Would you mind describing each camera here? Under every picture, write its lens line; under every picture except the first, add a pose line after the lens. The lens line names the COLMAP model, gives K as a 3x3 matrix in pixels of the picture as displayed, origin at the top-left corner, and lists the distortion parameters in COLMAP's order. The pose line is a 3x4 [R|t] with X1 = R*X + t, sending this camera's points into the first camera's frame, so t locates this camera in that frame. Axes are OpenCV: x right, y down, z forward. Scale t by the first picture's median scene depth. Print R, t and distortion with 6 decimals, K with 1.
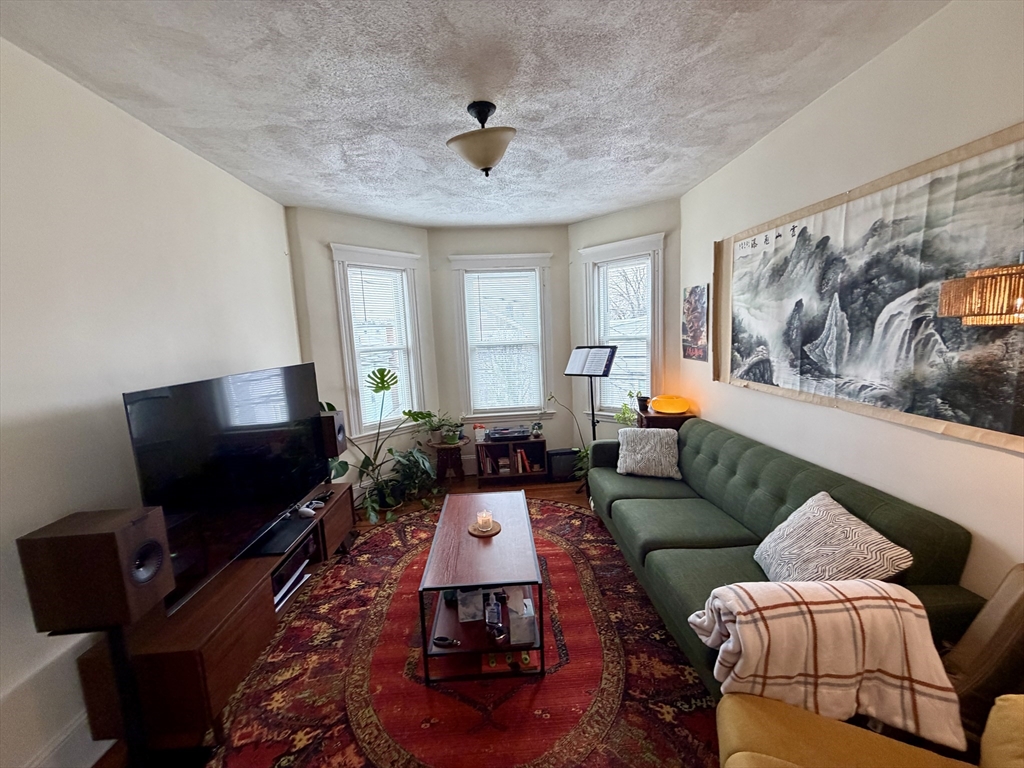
lens RADIAL K [[403.7, 0, 513.6], [0, 403.7, 383.2], [0, 0, 1]] dist [-0.000060, -0.000049]
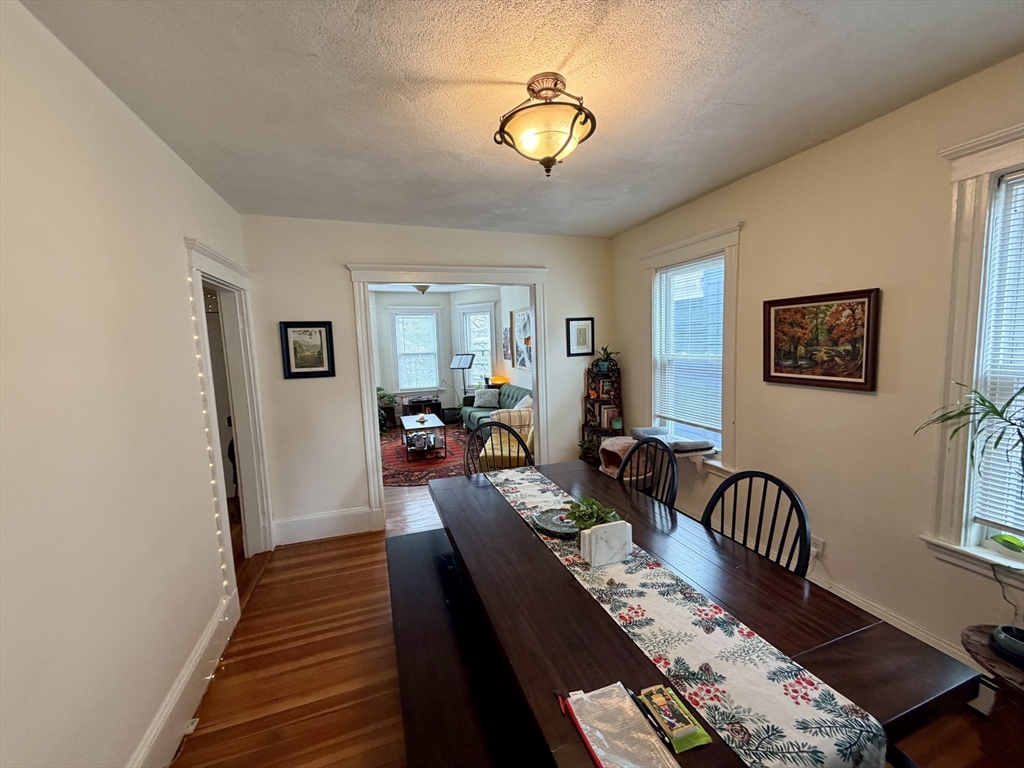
lens RADIAL K [[403.7, 0, 509.8], [0, 403.7, 381.1], [0, 0, 1]] dist [-0.000060, -0.000049]
pose [[0.961023, -0.013451, 0.276142, -0.151165], [0.026188, 0.998754, -0.042488, 0.143641], [-0.275226, 0.048064, 0.960177, -1.066560]]
